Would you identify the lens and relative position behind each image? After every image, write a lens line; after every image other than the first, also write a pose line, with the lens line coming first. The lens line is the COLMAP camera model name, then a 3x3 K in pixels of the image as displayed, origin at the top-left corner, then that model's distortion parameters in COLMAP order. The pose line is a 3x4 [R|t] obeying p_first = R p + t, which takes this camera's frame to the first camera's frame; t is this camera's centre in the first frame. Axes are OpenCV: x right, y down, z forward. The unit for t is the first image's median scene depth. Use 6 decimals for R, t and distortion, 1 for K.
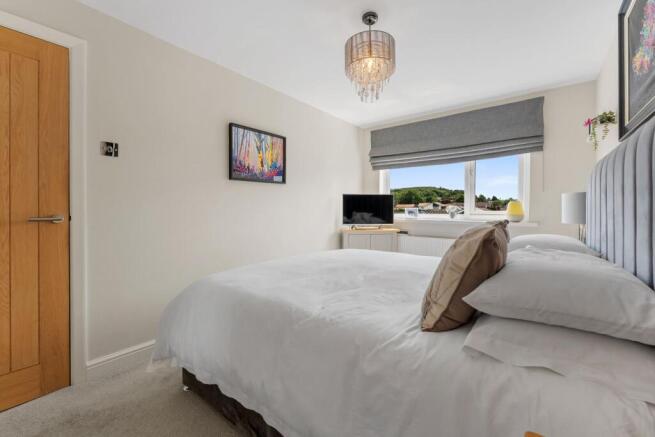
lens RADIAL K [[266.9, 0, 320.2], [0, 266.9, 207.1], [0, 0, 1]] dist [0.000914, 0.000183]
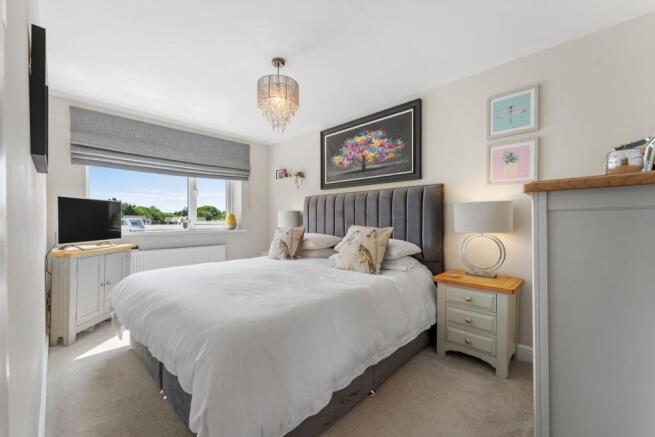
lens RADIAL K [[266.9, 0, 327.6], [0, 266.9, 220.0], [0, 0, 1]] dist [0.000914, 0.000183]
pose [[0.087923, -0.005670, 0.996111, -0.509953], [-0.004550, 0.999971, 0.006094, -0.000828], [-0.996117, -0.005068, 0.087894, 0.340343]]
